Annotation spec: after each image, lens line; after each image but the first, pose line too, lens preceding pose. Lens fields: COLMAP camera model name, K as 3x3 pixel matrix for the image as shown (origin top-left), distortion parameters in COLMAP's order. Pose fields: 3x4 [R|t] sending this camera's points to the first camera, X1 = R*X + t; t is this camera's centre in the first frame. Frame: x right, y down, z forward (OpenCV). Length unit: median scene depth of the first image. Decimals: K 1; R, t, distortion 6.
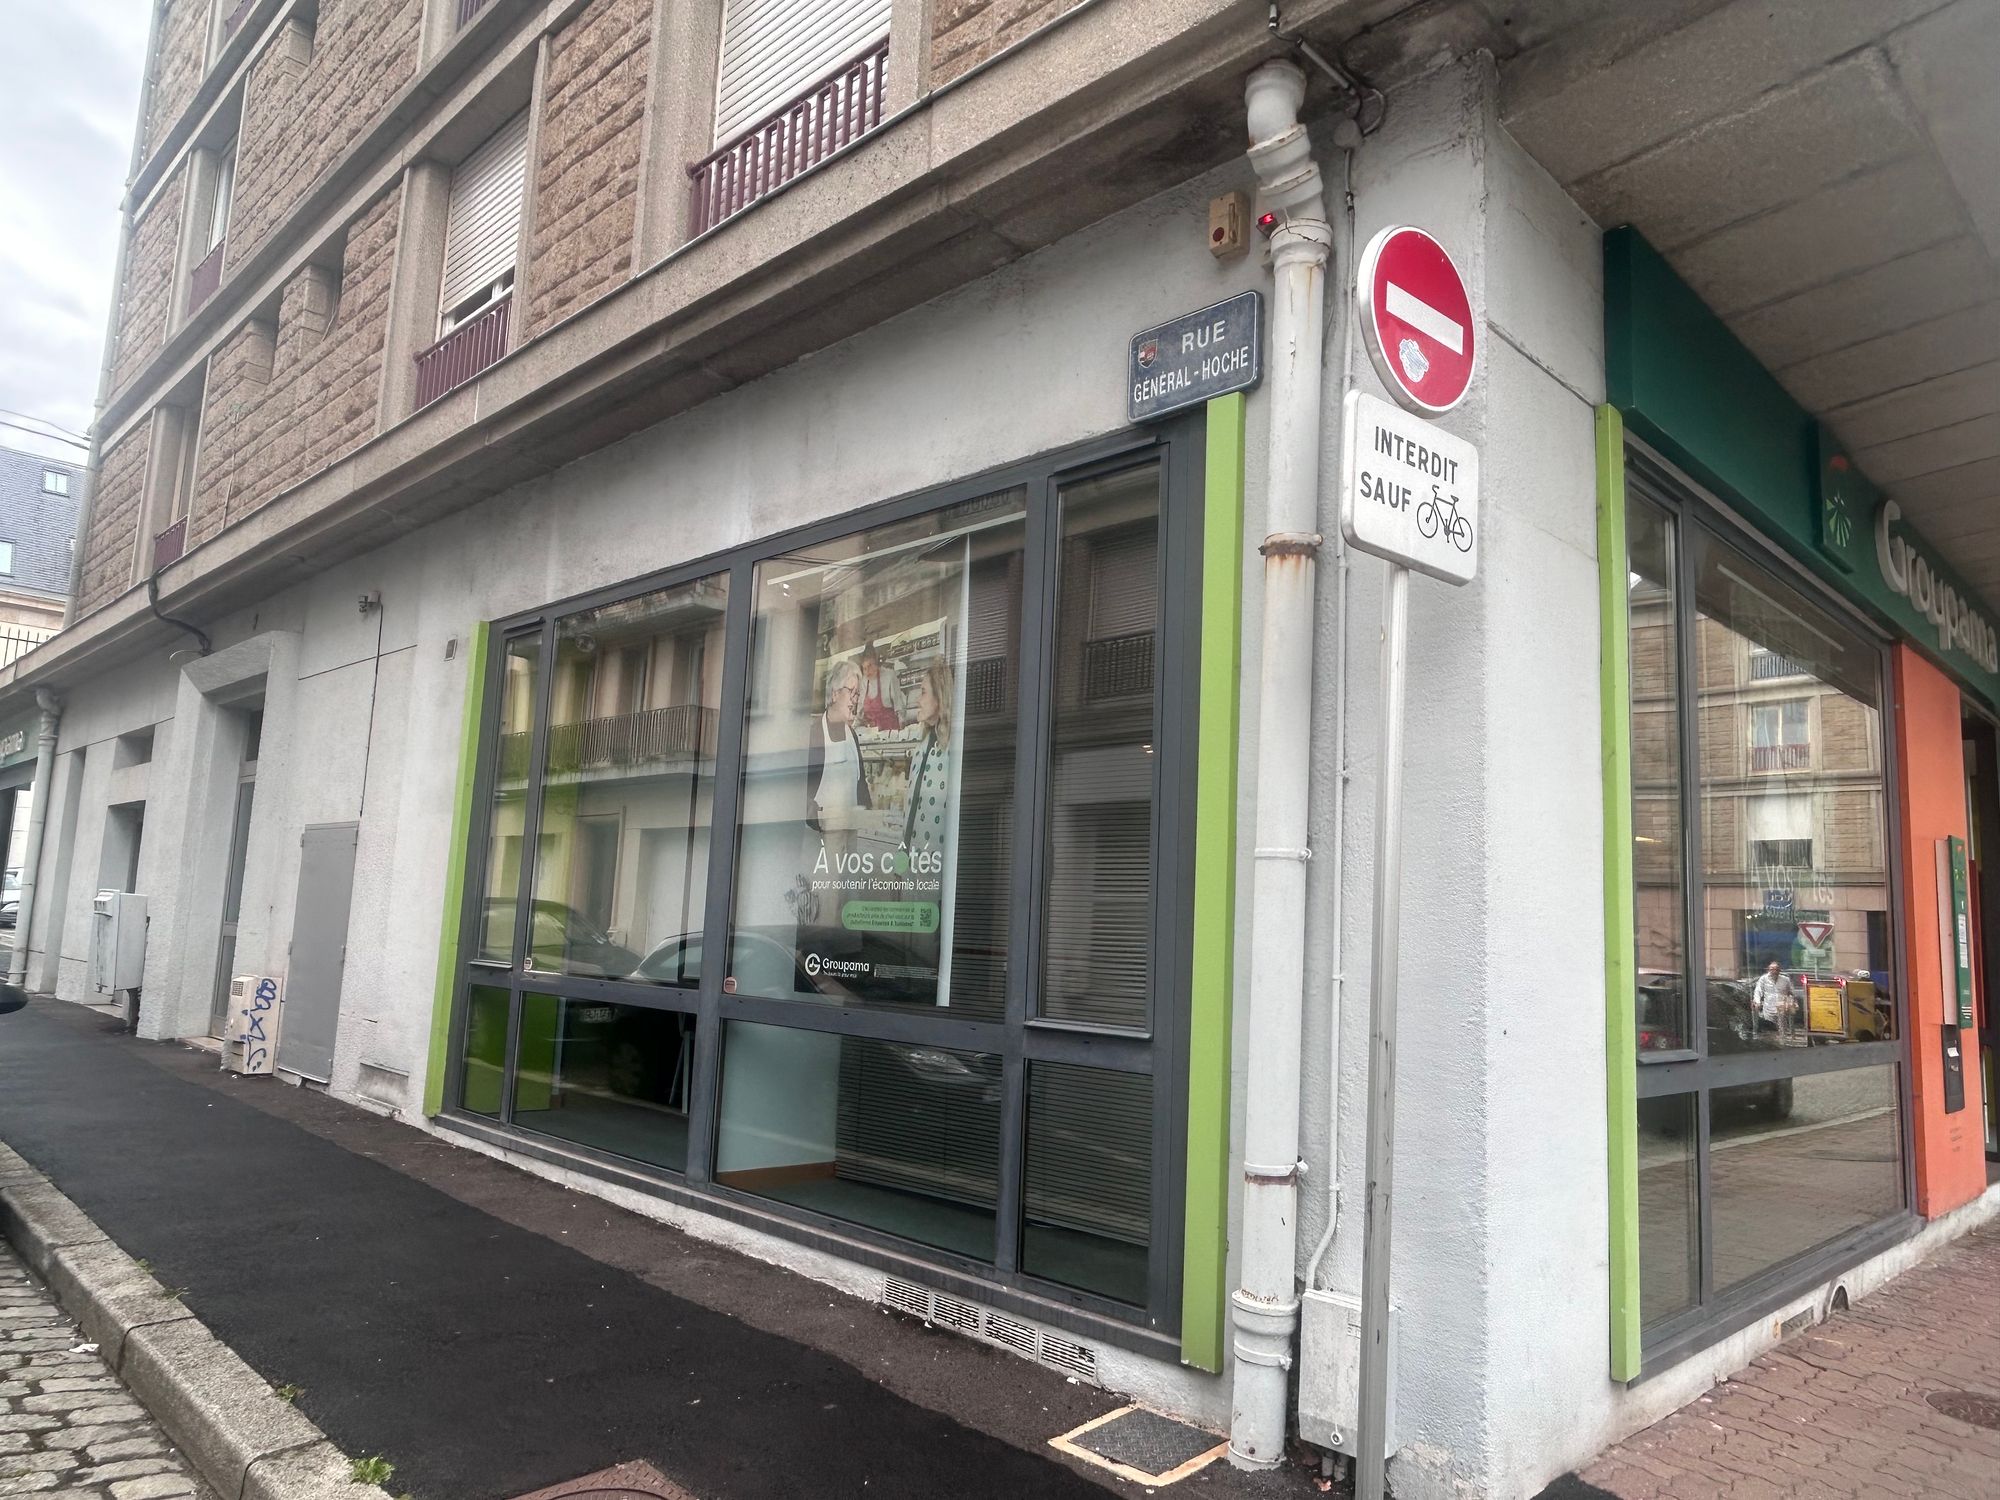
lens RADIAL K [[1330.5, 0, 1003.2], [0, 1330.5, 751.0], [0, 0, 1]] dist [-0.010736, 0.006257]
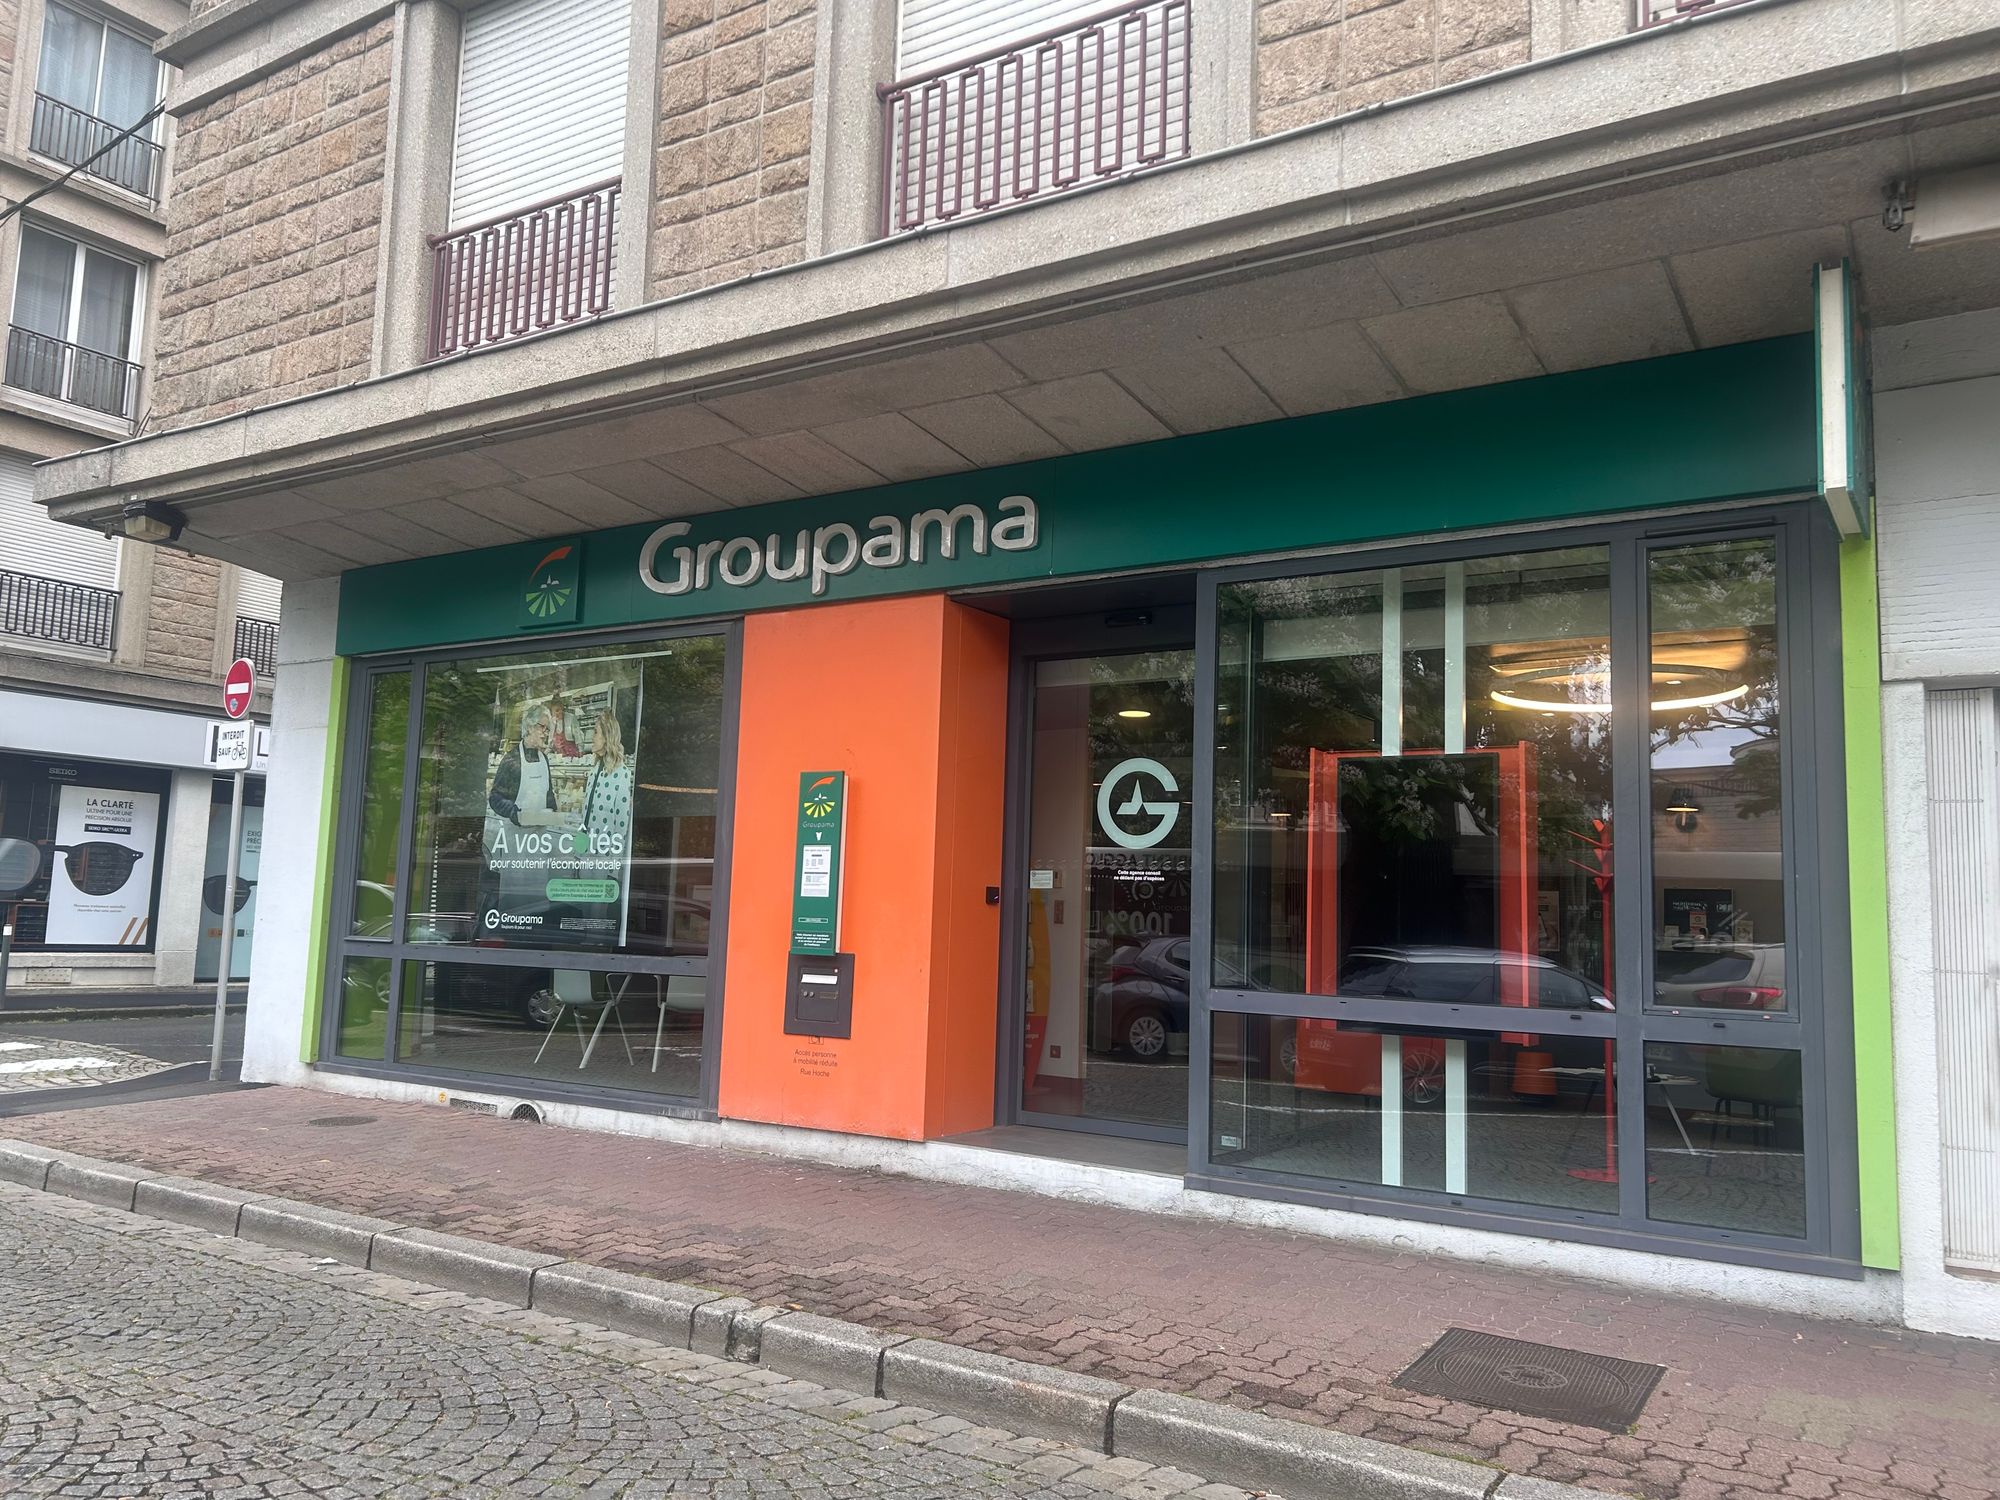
lens RADIAL K [[1537.1, 0, 1039.8], [0, 1537.1, 758.3], [0, 0, 1]] dist [0.047471, -0.036254]
pose [[0.977263, 0.014733, 0.211519, 0.056759], [-0.021553, 0.999318, 0.029971, -0.075195], [-0.210934, -0.033849, 0.976914, -0.739616]]
